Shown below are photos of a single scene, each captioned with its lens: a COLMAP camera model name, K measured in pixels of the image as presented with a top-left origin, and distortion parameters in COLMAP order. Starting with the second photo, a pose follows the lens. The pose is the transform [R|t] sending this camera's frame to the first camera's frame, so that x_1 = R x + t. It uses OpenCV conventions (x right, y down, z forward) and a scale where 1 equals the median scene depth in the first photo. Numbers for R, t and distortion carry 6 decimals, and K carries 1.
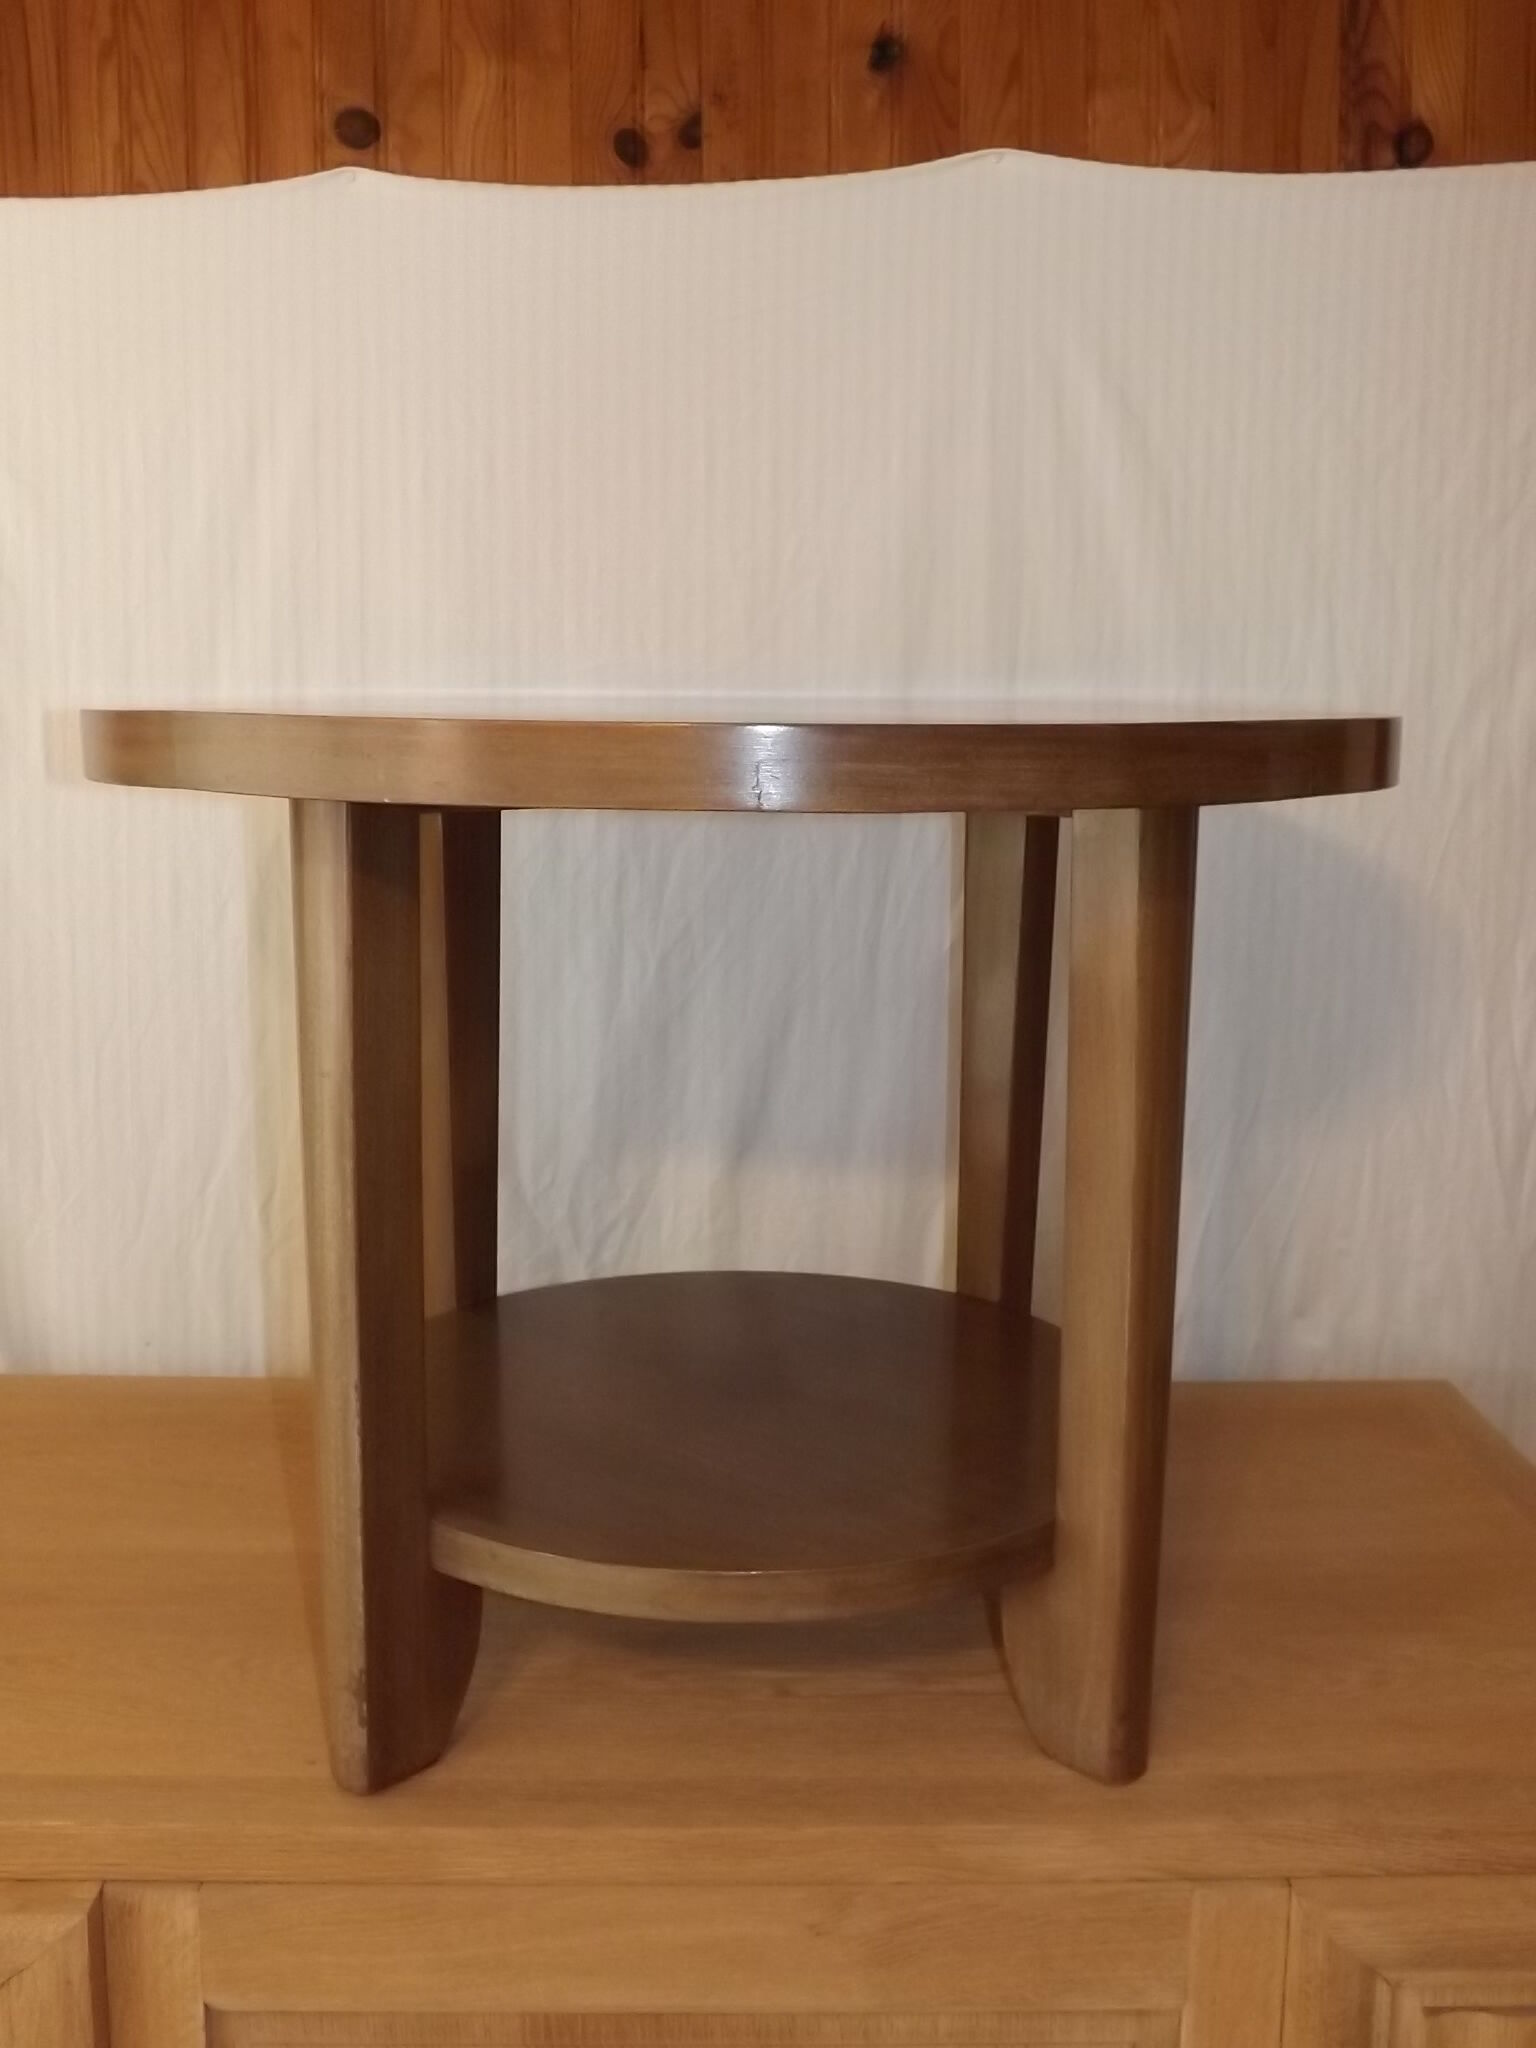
lens RADIAL K [[1987.5, 0, 768.0], [0, 1987.5, 1024.0], [0, 0, 1]] dist [-0.143582, 0.145333]
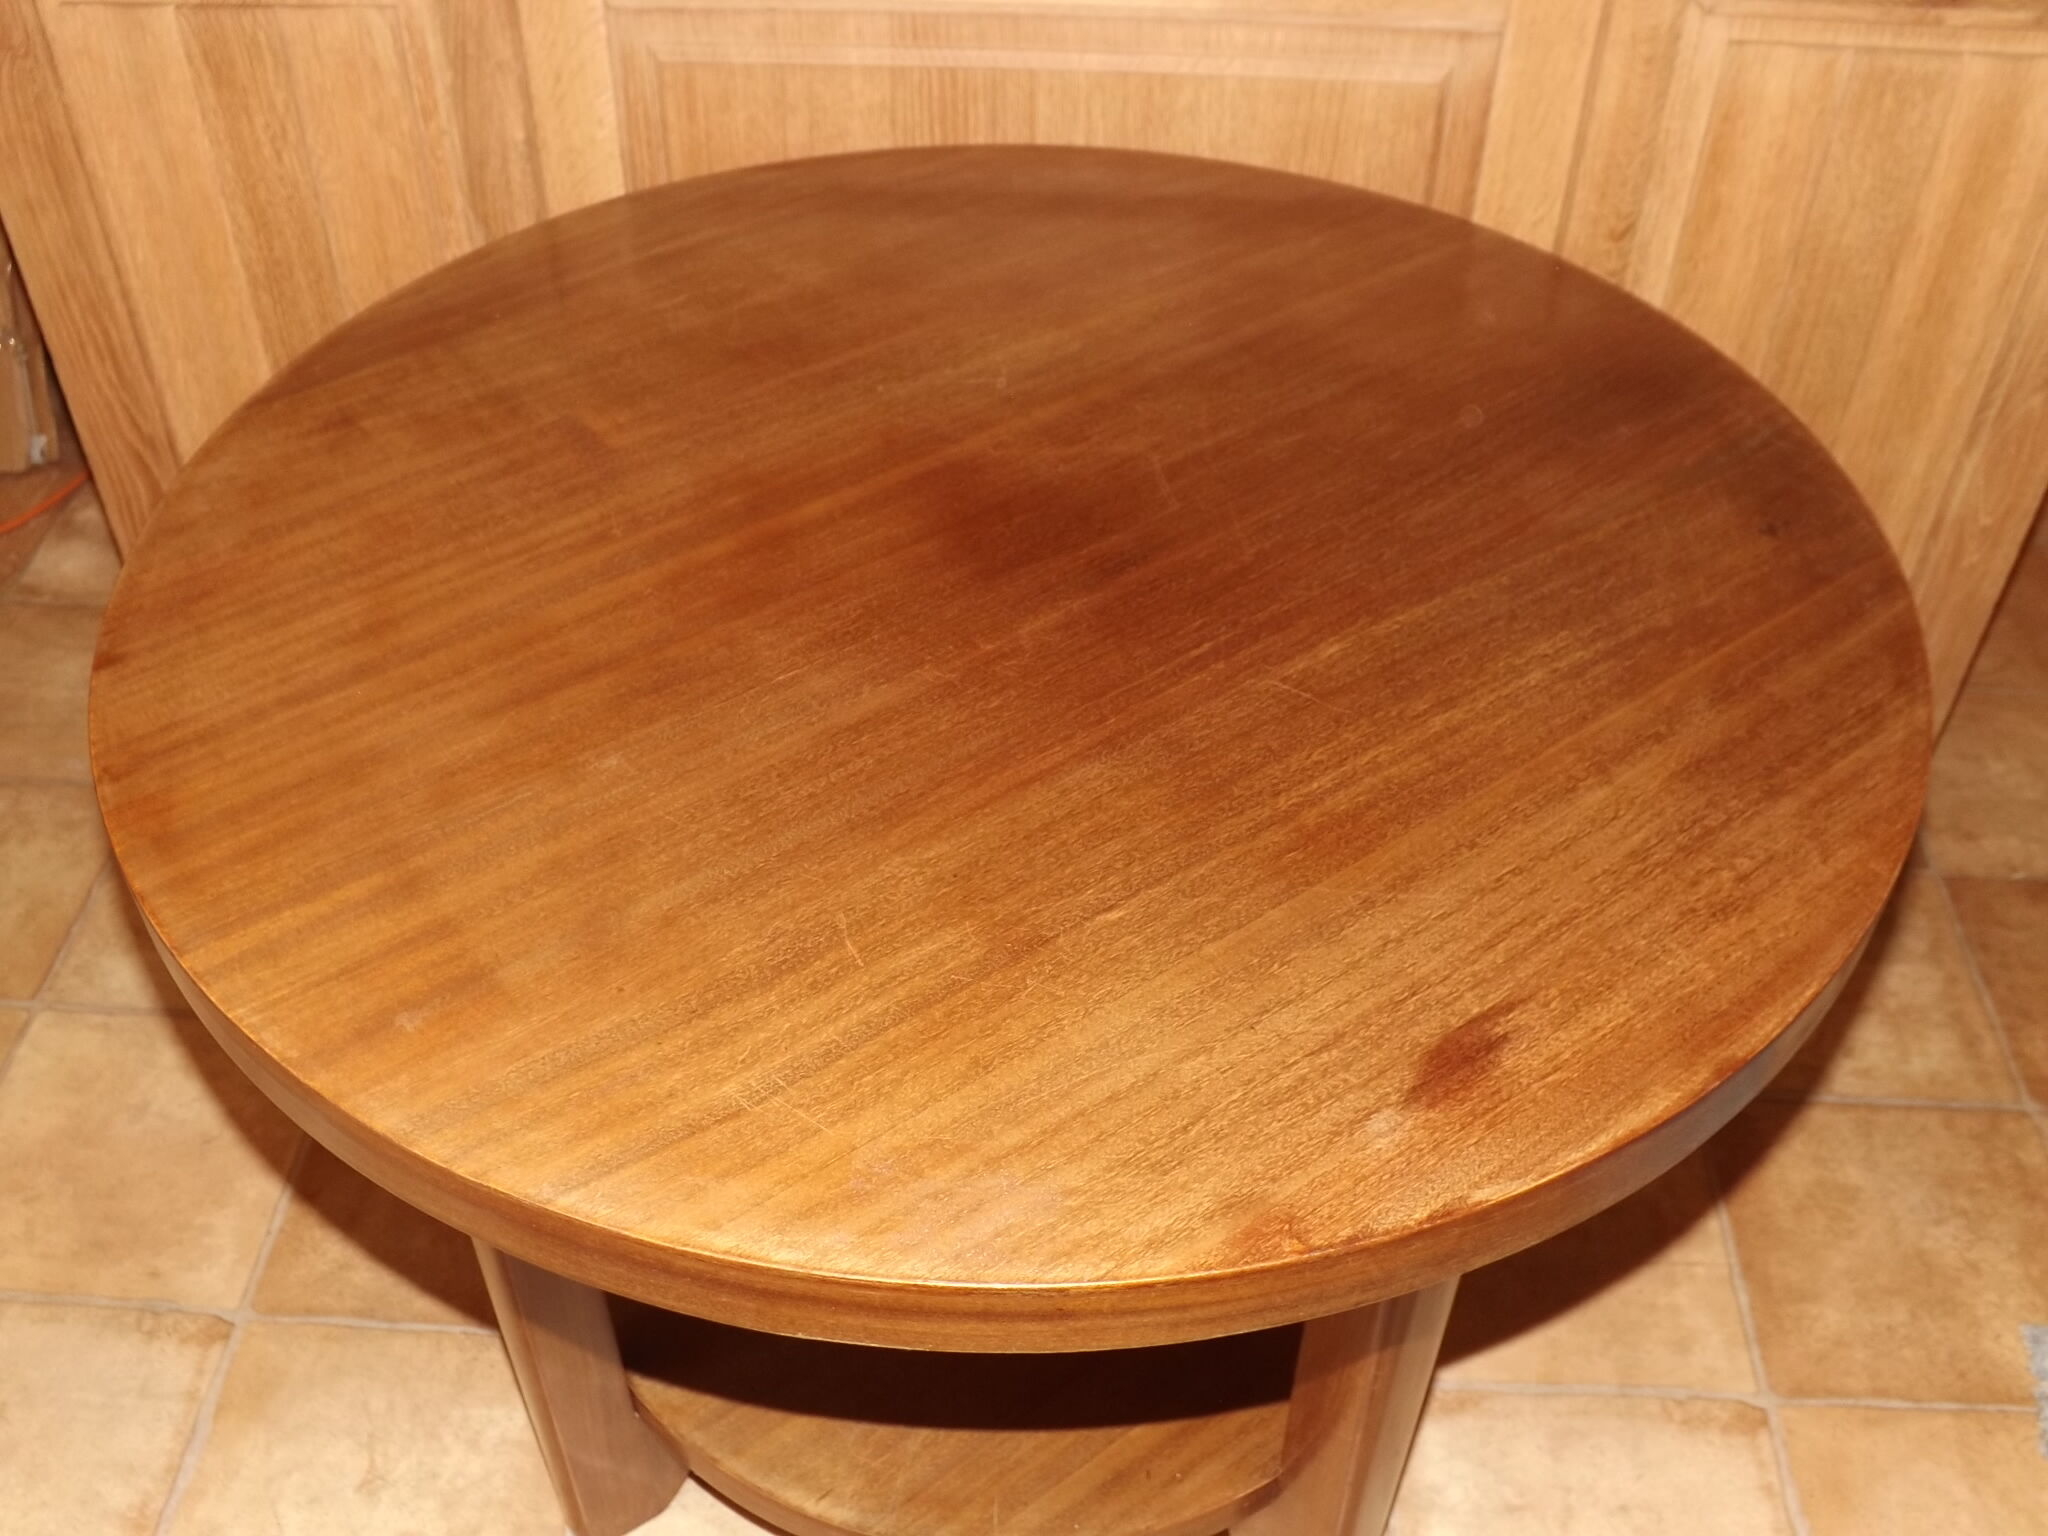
lens RADIAL K [[1987.5, 0, 992.3], [0, 1987.5, 809.6], [0, 0, 1]] dist [-0.143582, 0.145333]
pose [[0.997390, 0.046983, -0.054821, 0.010926], [-0.008162, 0.827807, 0.560954, 0.267734], [0.071737, -0.559043, 0.826030, -0.154804]]
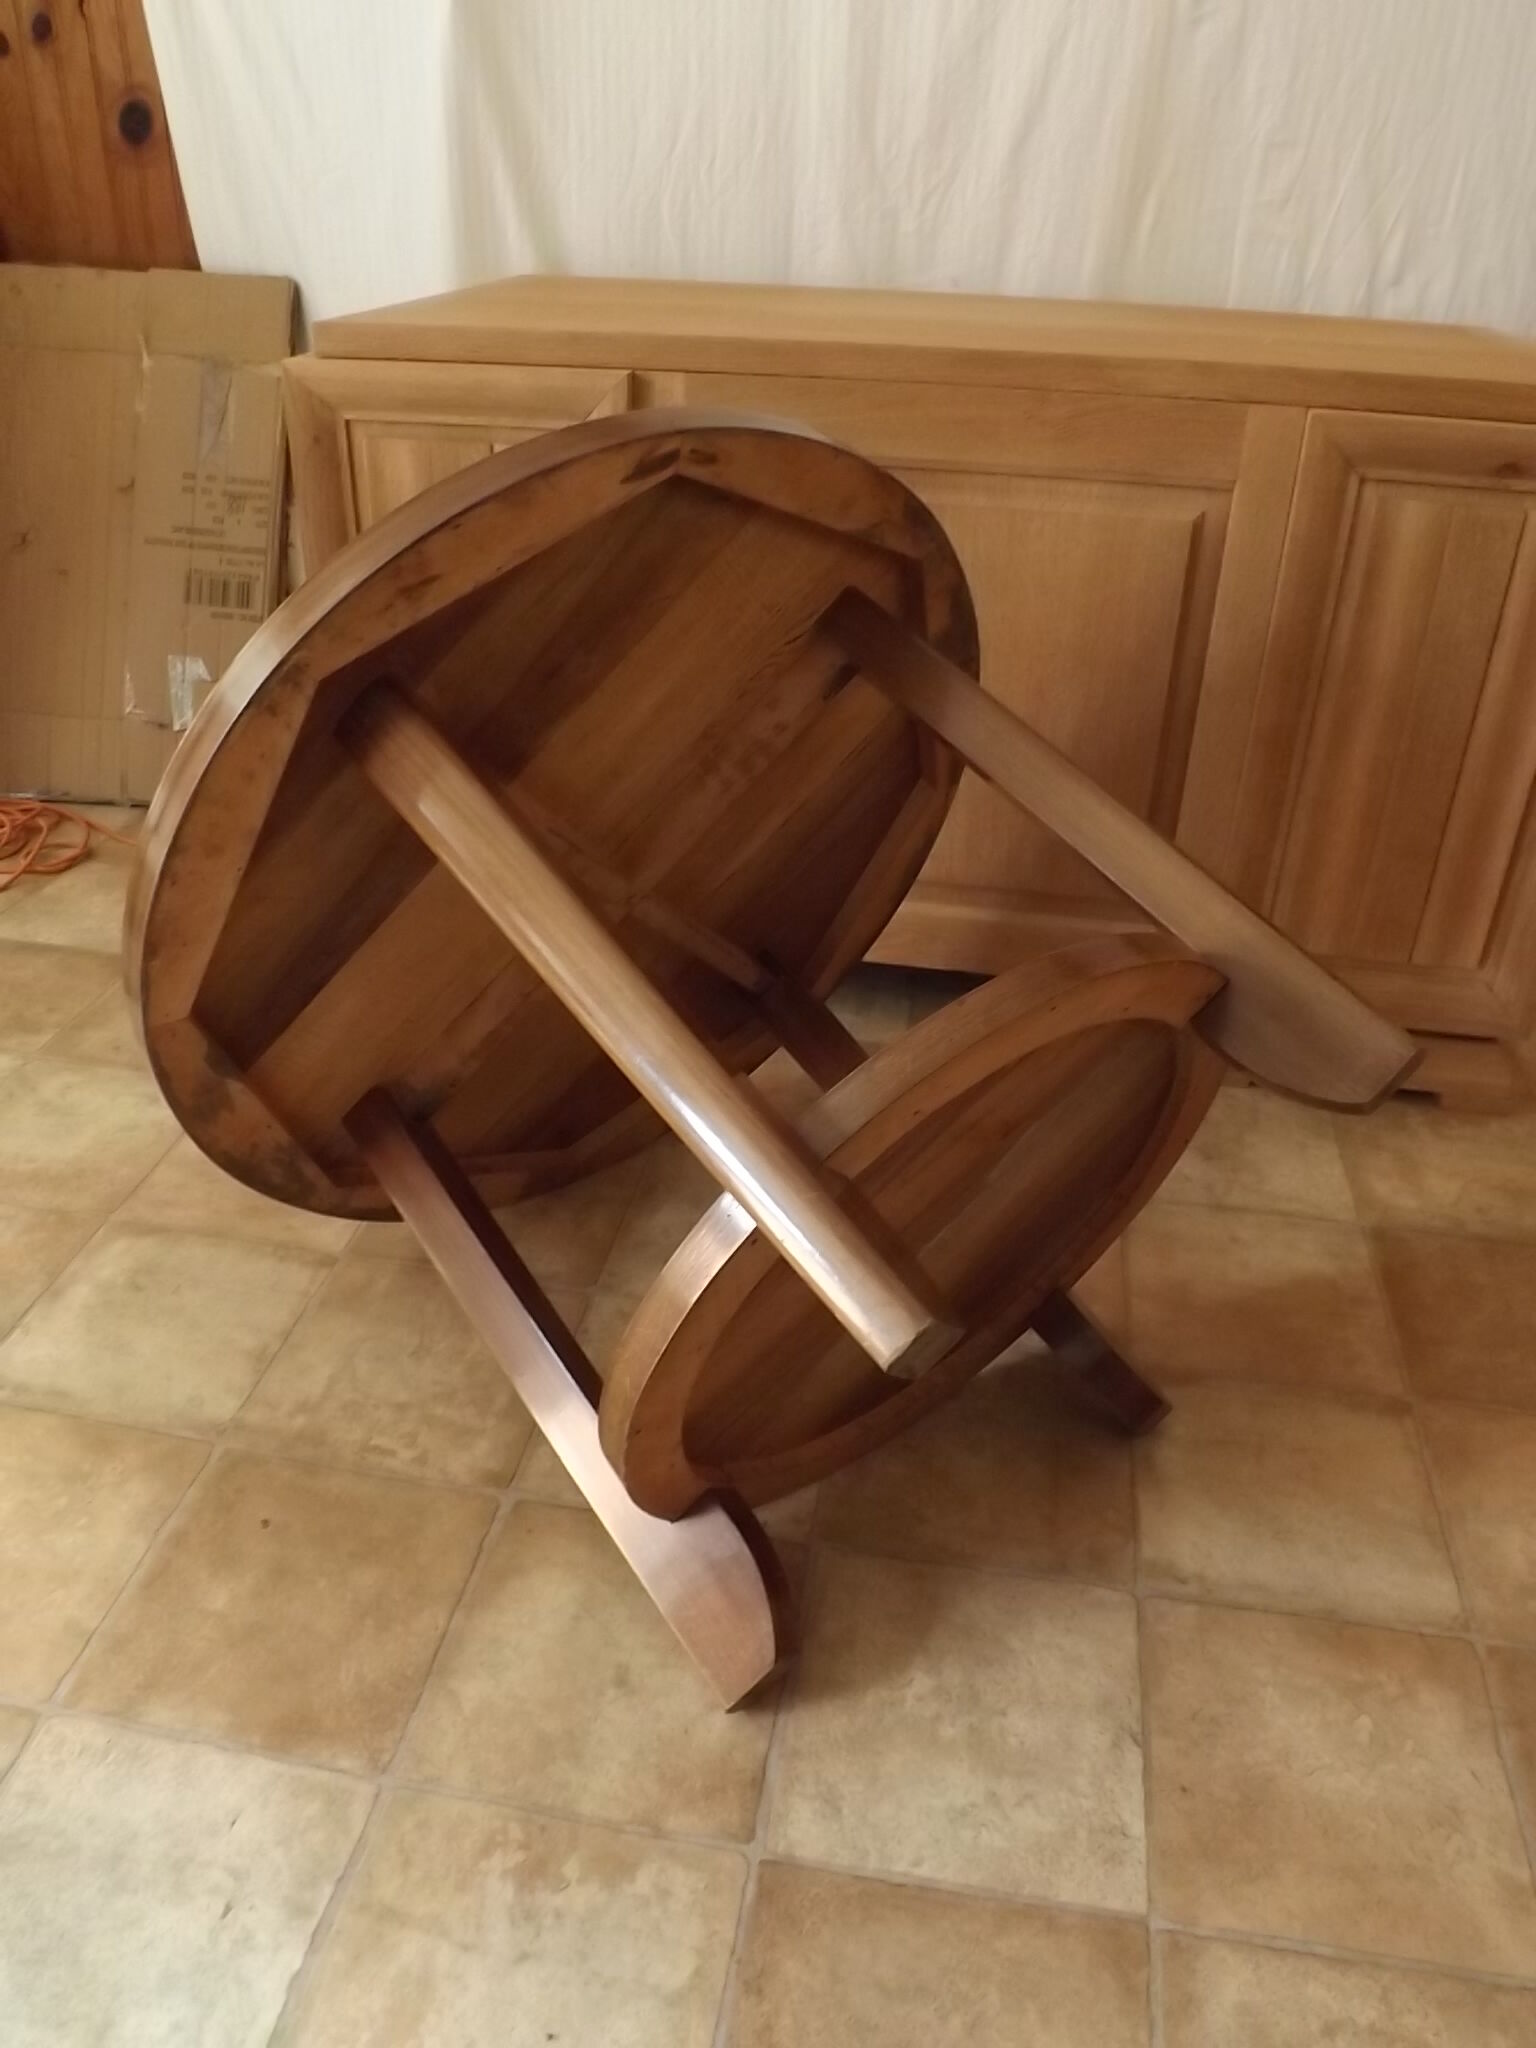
lens RADIAL K [[1486.3, 0, 767.4], [0, 1486.3, 993.3], [0, 0, 1]] dist [-0.083744, 0.025788]
pose [[0.983141, 0.106799, -0.148418, 0.045455], [-0.047106, 0.932233, 0.358780, 0.484429], [0.176677, -0.345740, 0.921547, -0.447135]]
